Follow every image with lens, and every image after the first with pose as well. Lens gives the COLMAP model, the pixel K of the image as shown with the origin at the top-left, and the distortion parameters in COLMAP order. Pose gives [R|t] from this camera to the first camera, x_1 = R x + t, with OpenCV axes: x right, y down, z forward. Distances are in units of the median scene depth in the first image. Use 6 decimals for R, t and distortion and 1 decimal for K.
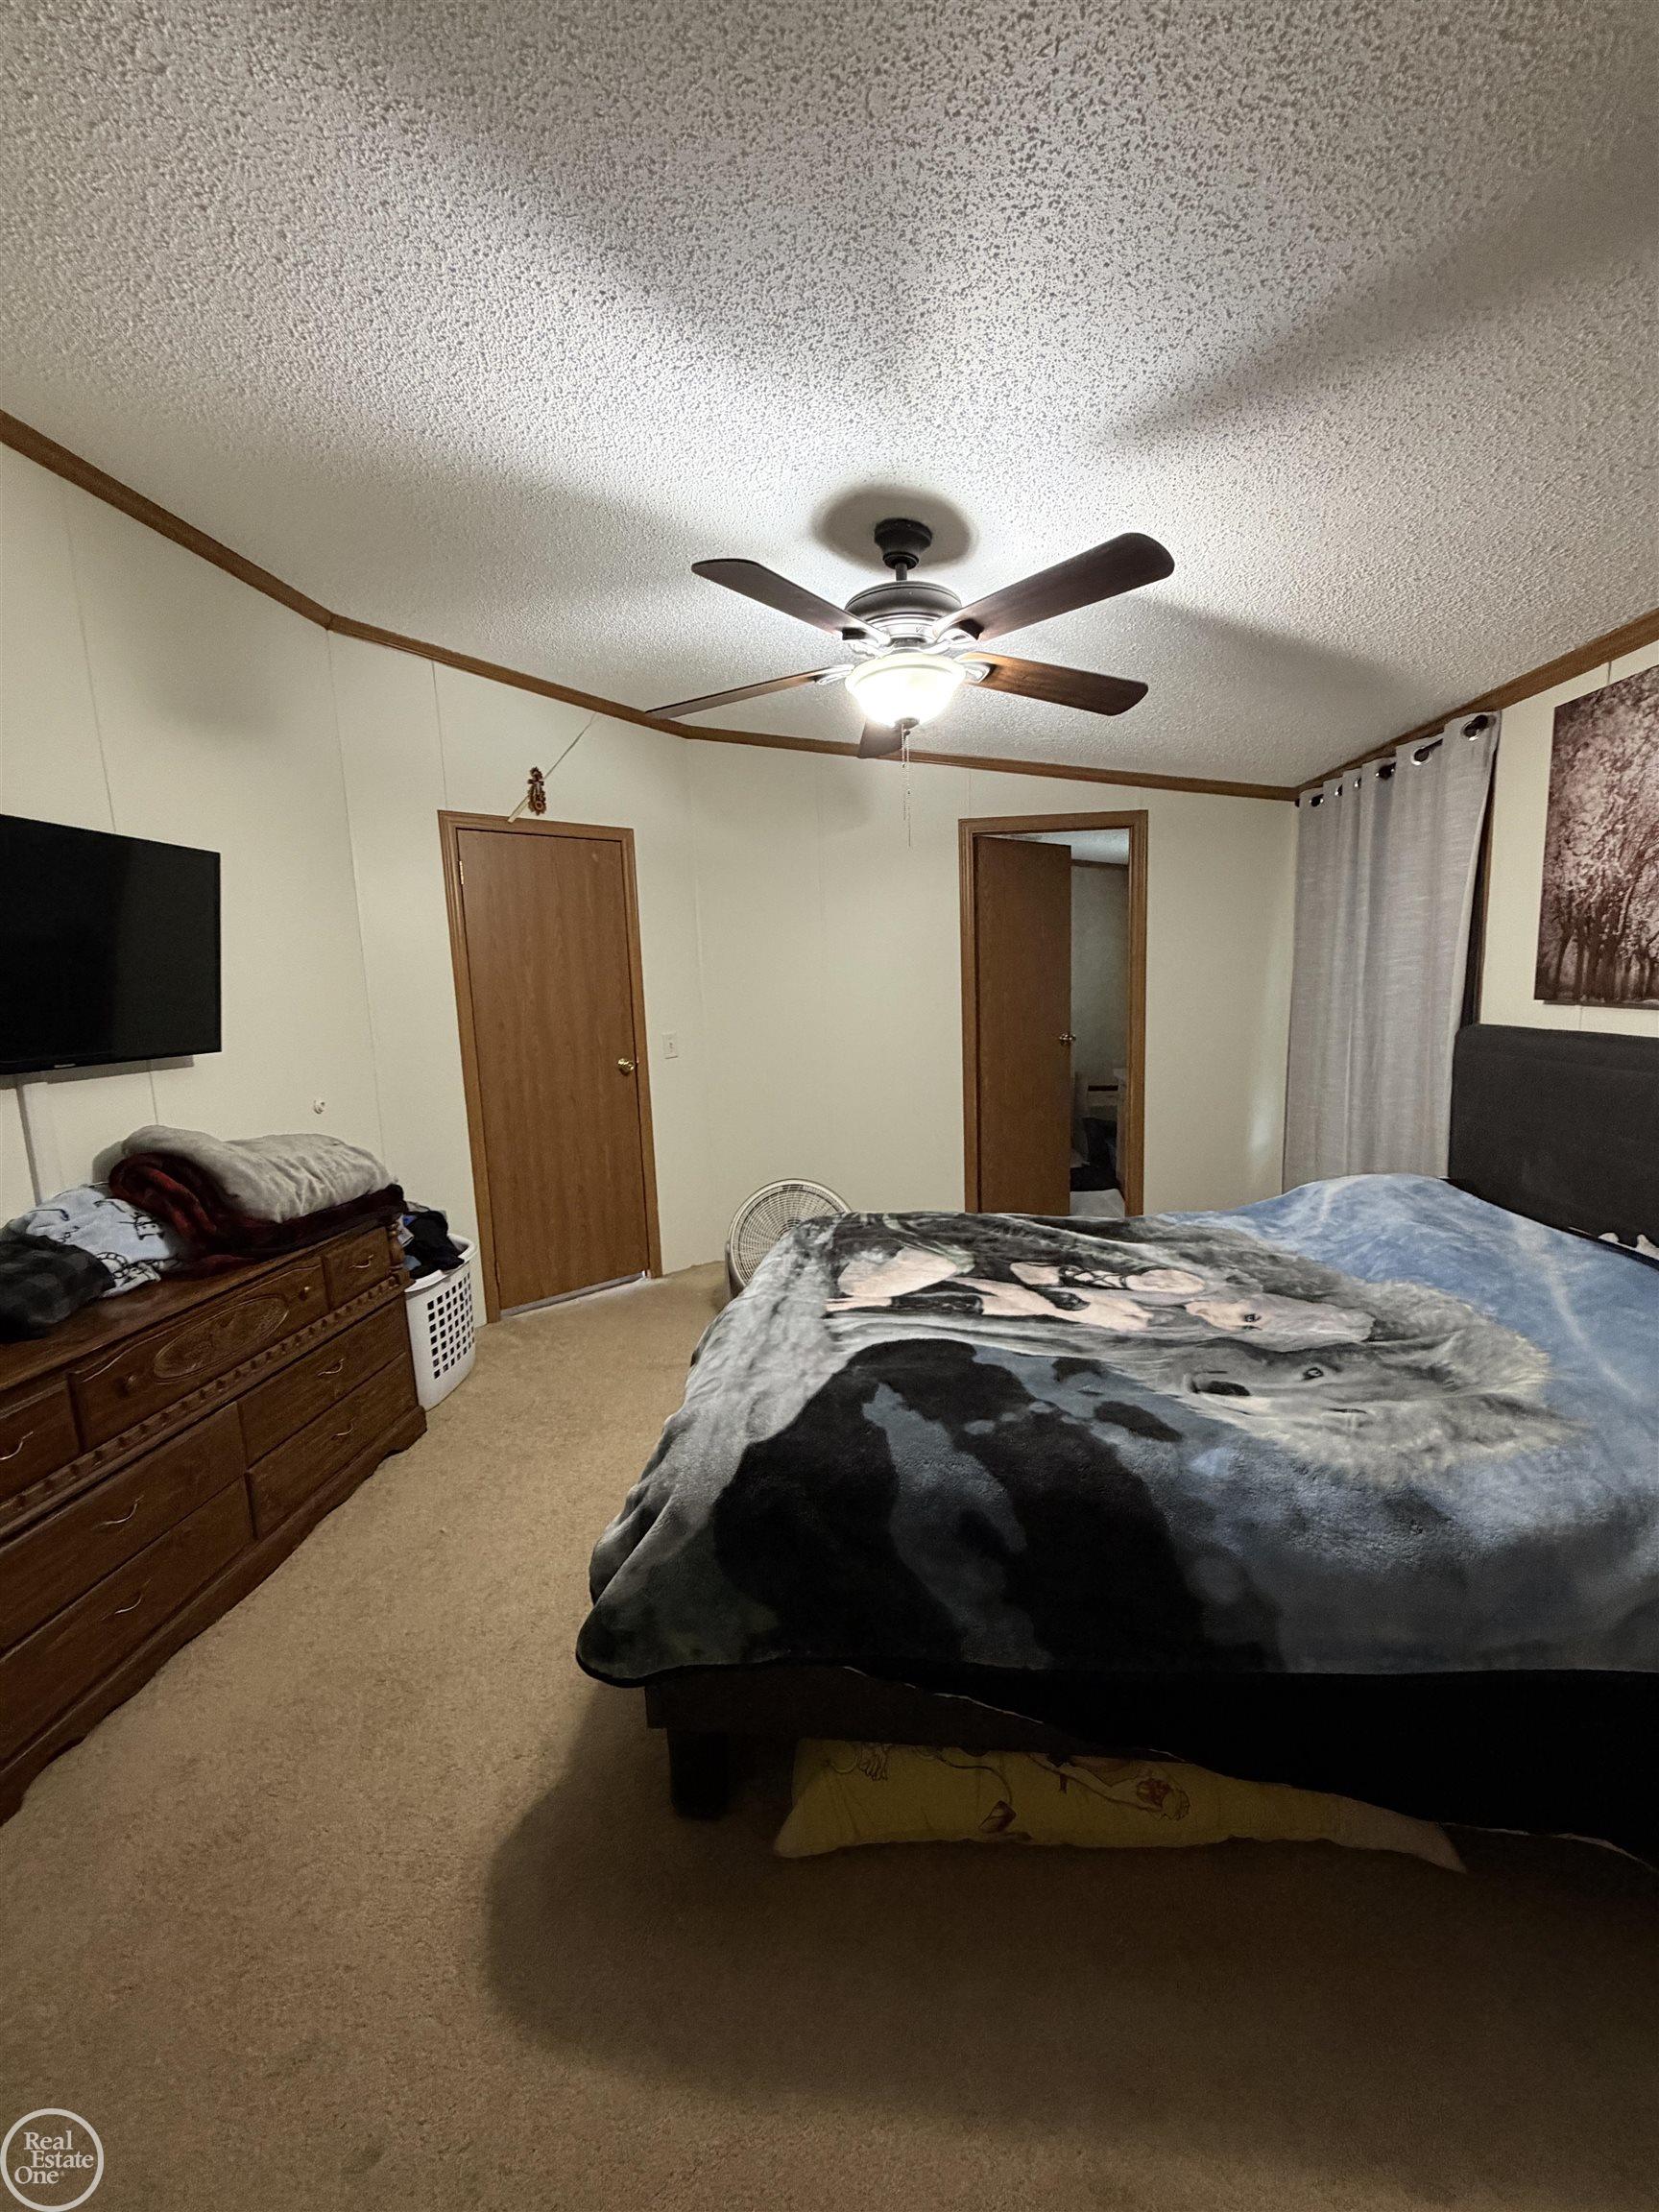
lens RADIAL K [[907.3, 0, 829.5], [0, 907.3, 1106.0], [0, 0, 1]] dist [-0.021931, 0.000143]
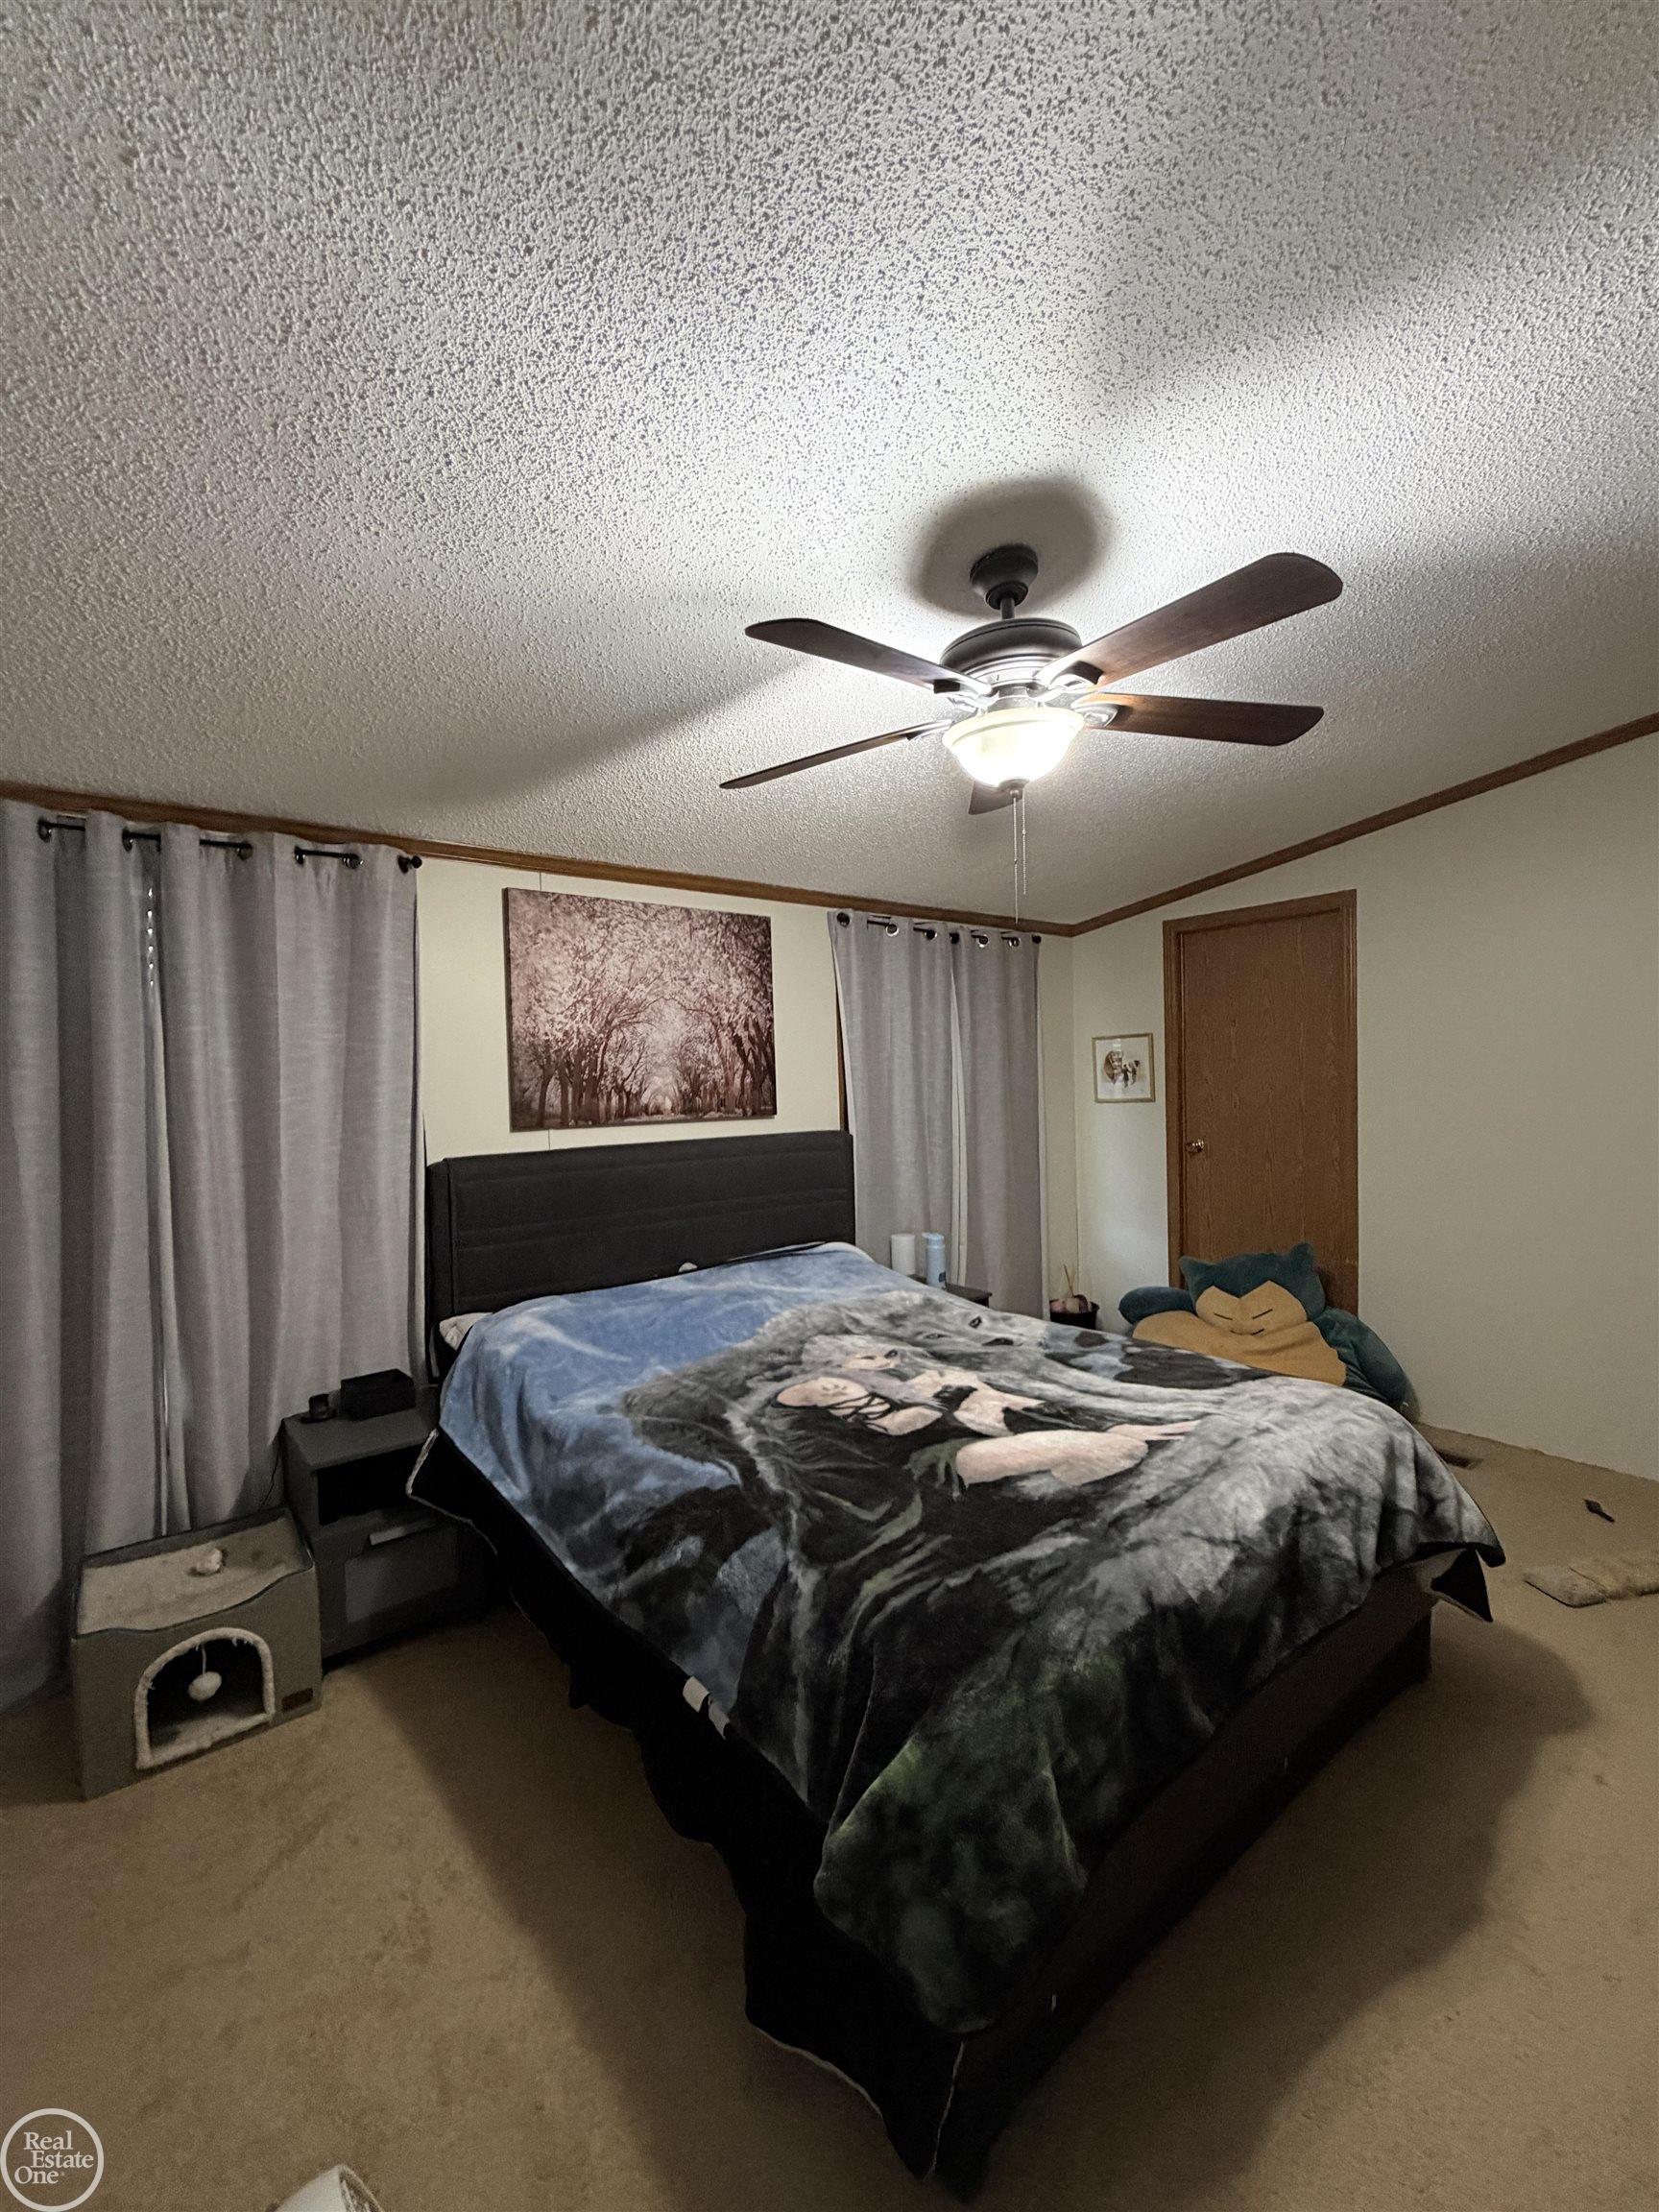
lens RADIAL K [[907.3, 0, 829.5], [0, 907.3, 1106.0], [0, 0, 1]] dist [-0.021931, 0.000143]
pose [[-0.706638, 0.037076, 0.706603, -0.373387], [0.153054, 0.982993, 0.101484, -0.230023], [-0.690823, 0.179861, -0.700295, 1.727172]]
